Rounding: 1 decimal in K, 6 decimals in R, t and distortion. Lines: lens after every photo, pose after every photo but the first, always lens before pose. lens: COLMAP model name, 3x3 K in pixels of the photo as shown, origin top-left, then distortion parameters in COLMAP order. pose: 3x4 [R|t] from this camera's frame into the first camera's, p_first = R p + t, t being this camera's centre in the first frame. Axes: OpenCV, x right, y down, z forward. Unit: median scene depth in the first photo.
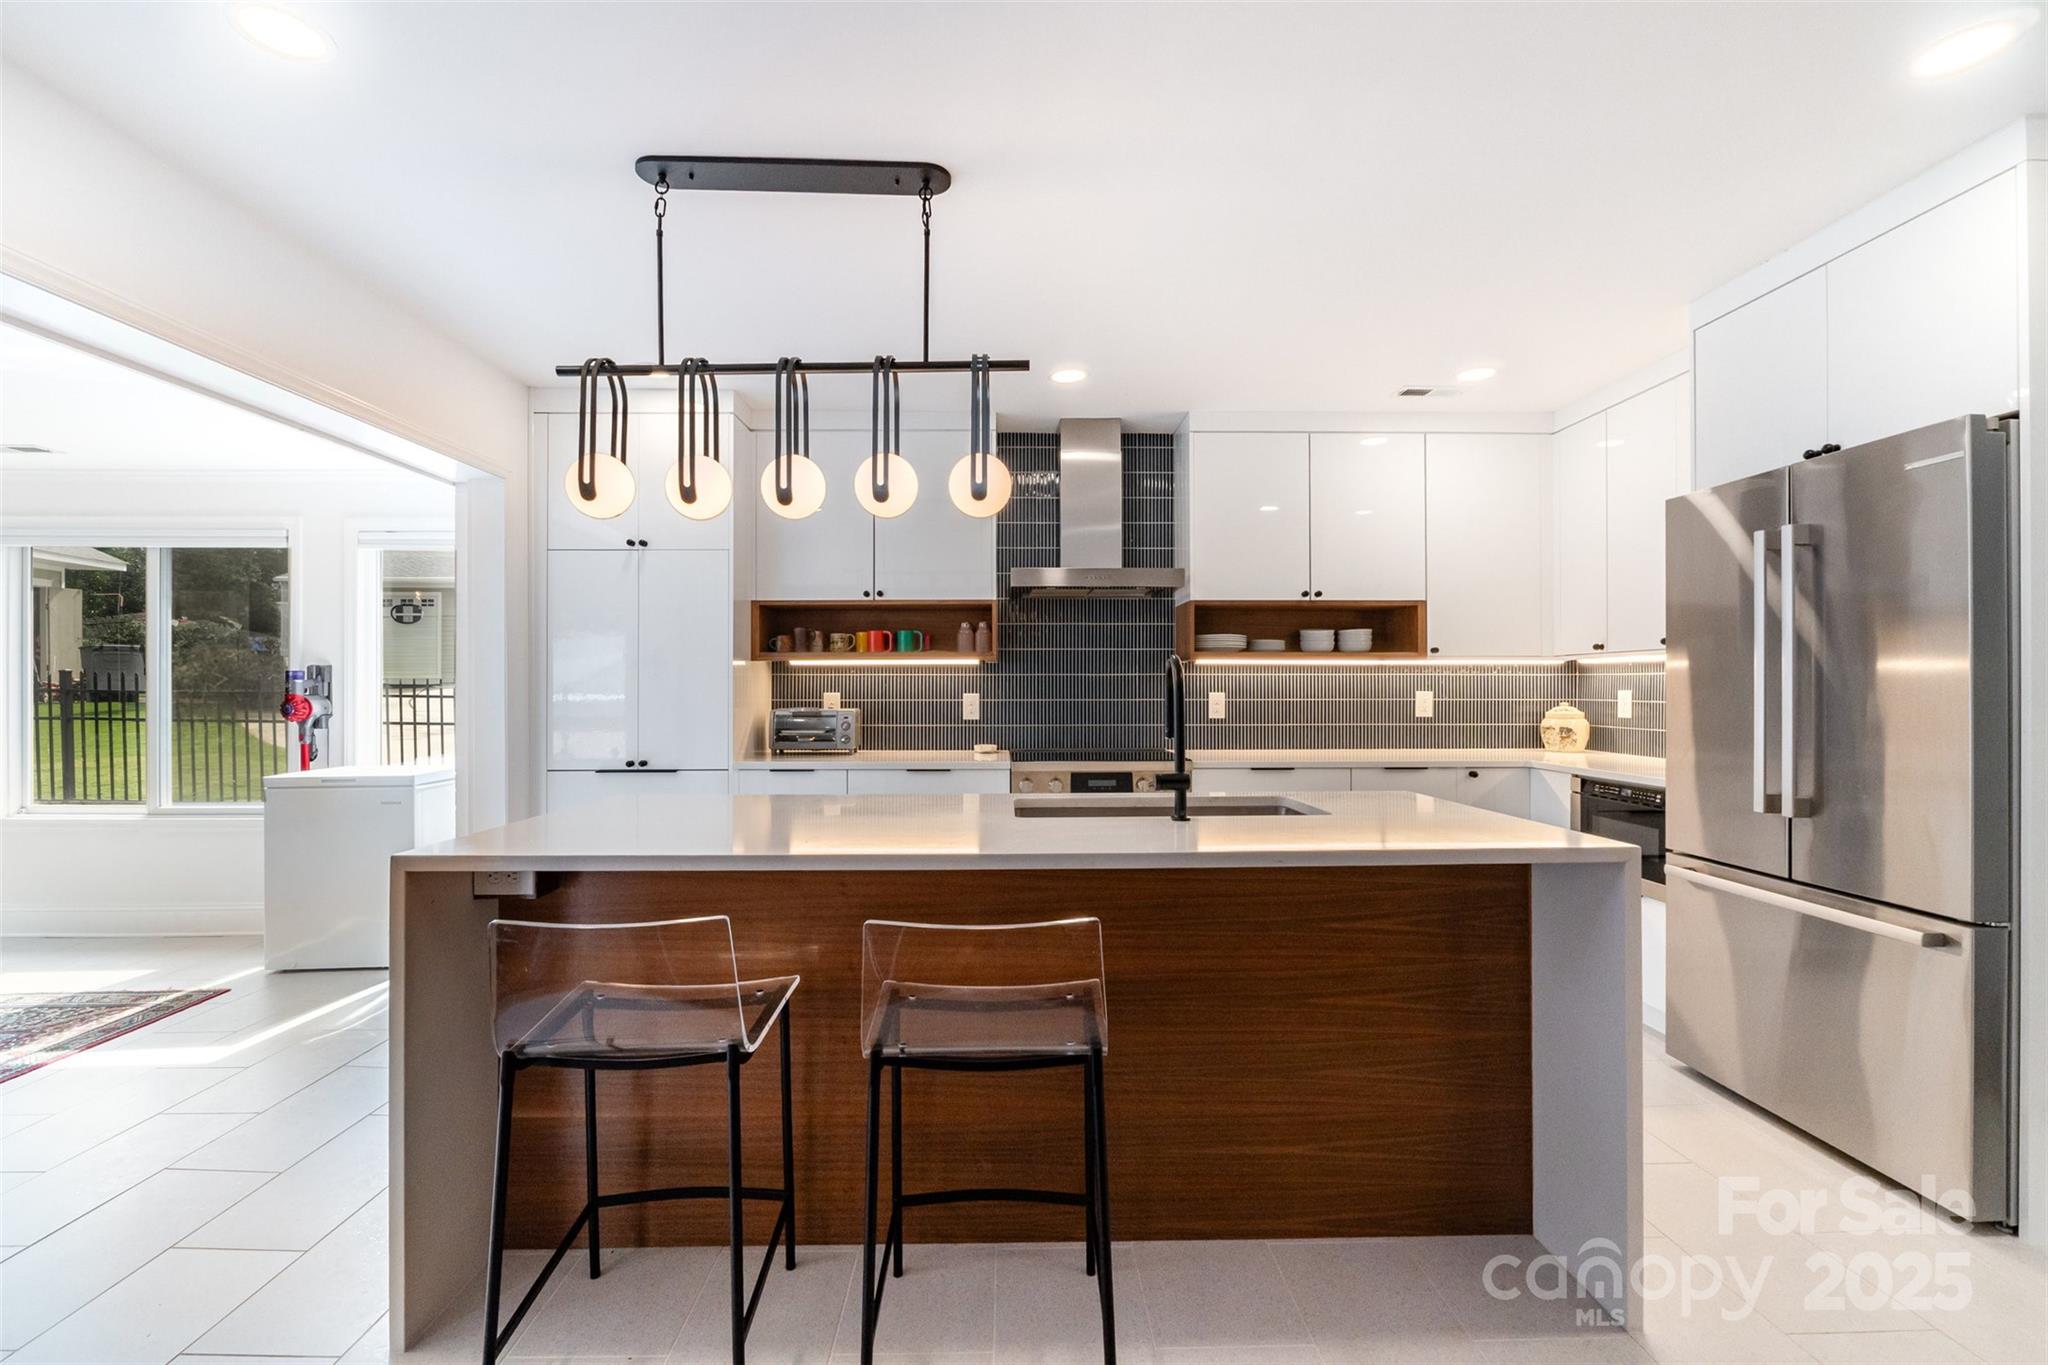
lens RADIAL K [[854.5, 0, 1024.0], [0, 854.5, 682.5], [0, 0, 1]] dist [-0.001360, -0.000034]
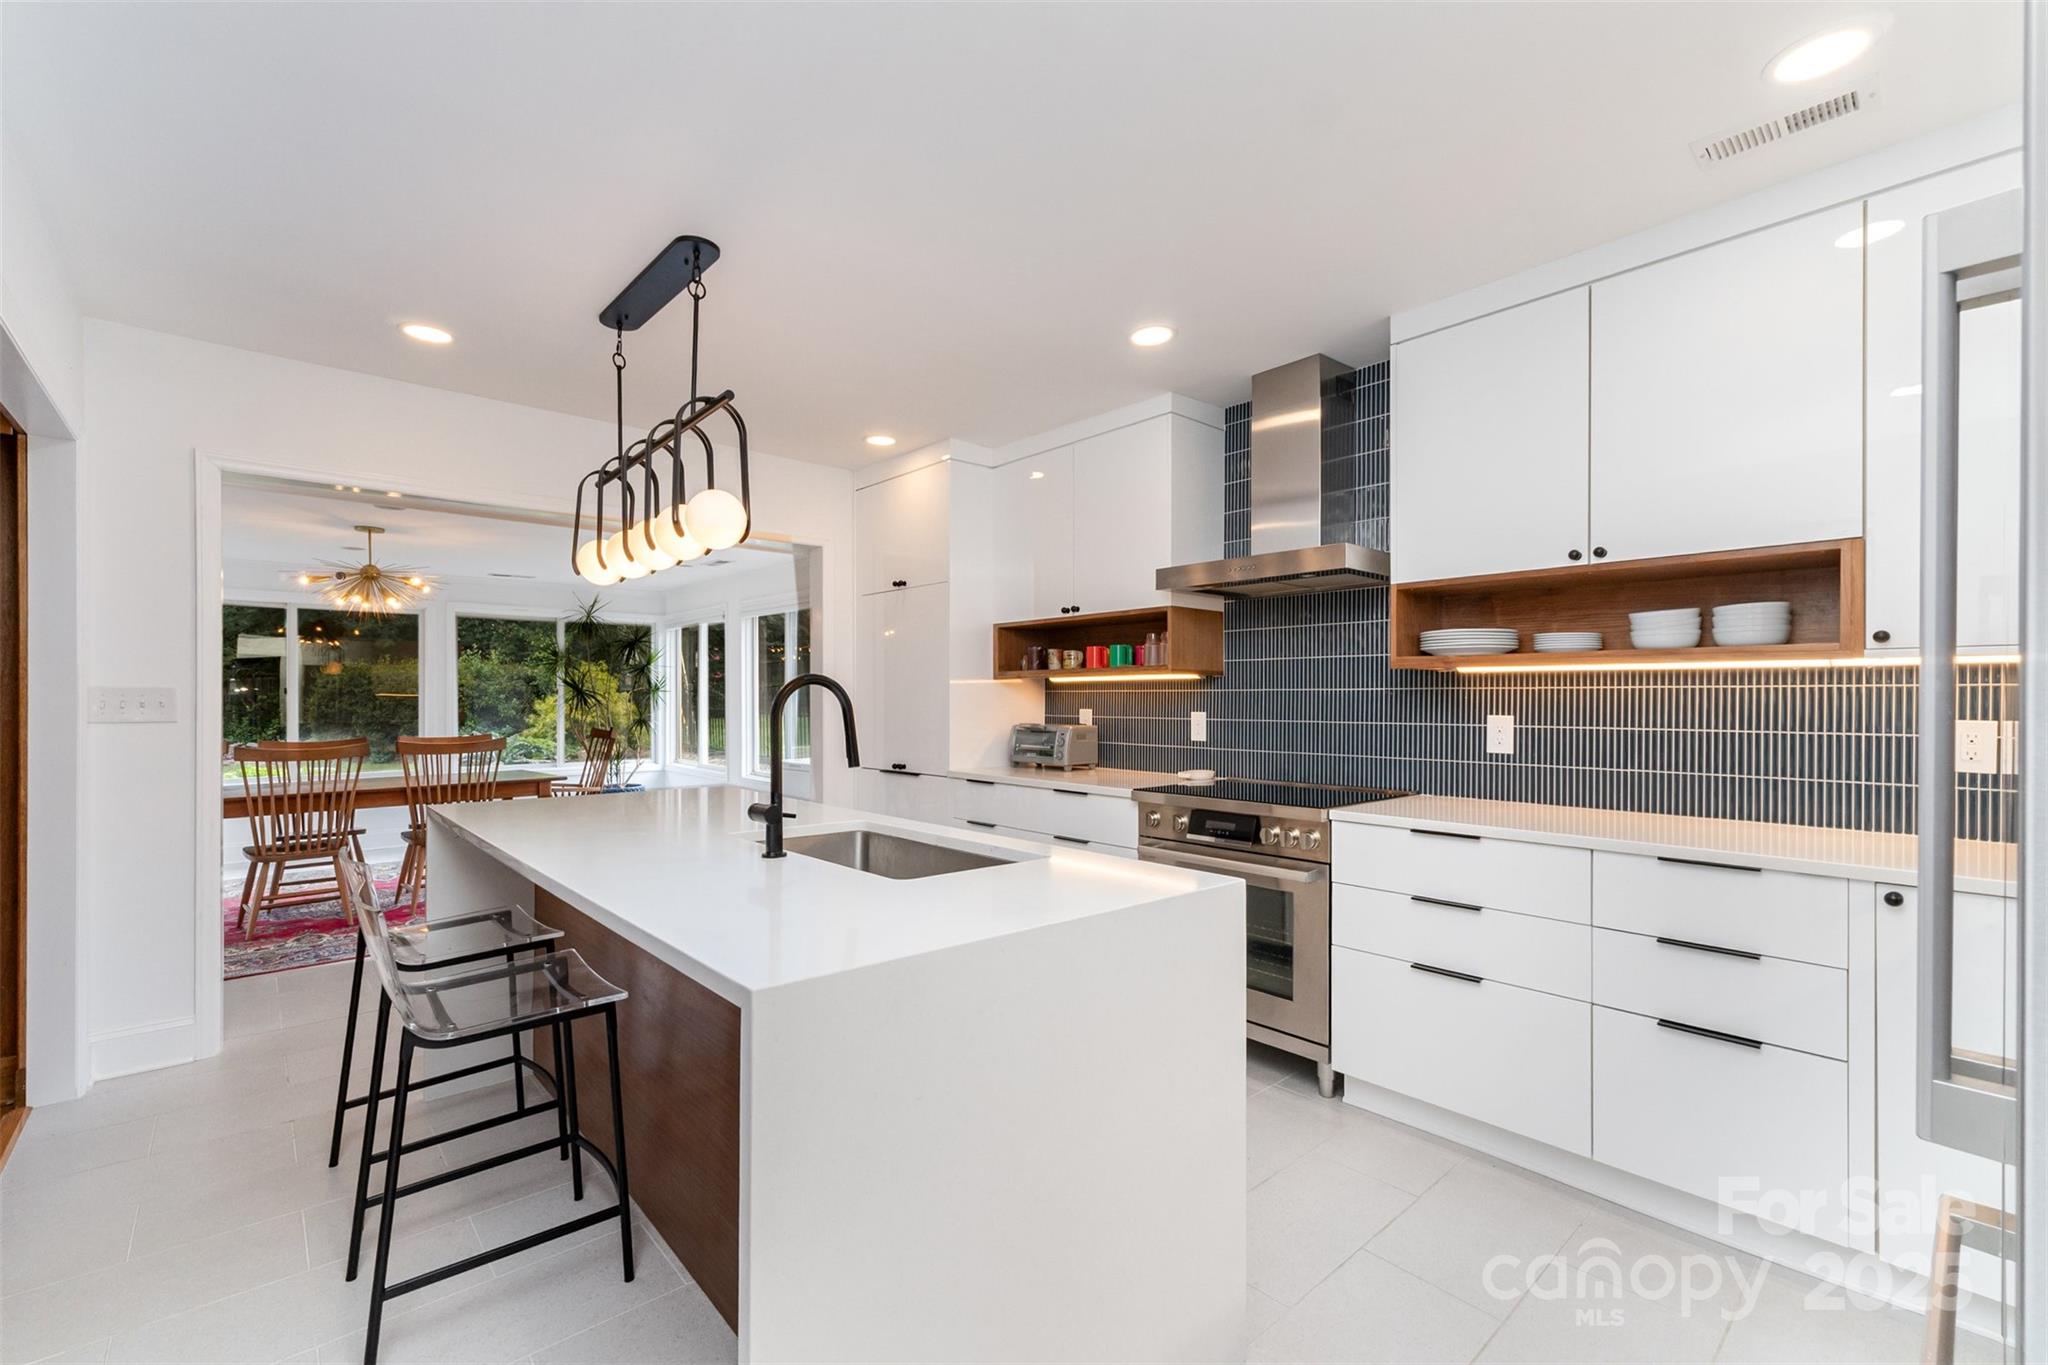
lens RADIAL K [[857.1, 0, 1052.5], [0, 857.1, 704.0], [0, 0, 1]] dist [0.000489, 0.000262]
pose [[0.661263, 0.006302, -0.750128, 0.523570], [0.001193, 0.999955, 0.009453, -0.003990], [0.750154, -0.007145, 0.661225, 0.308110]]
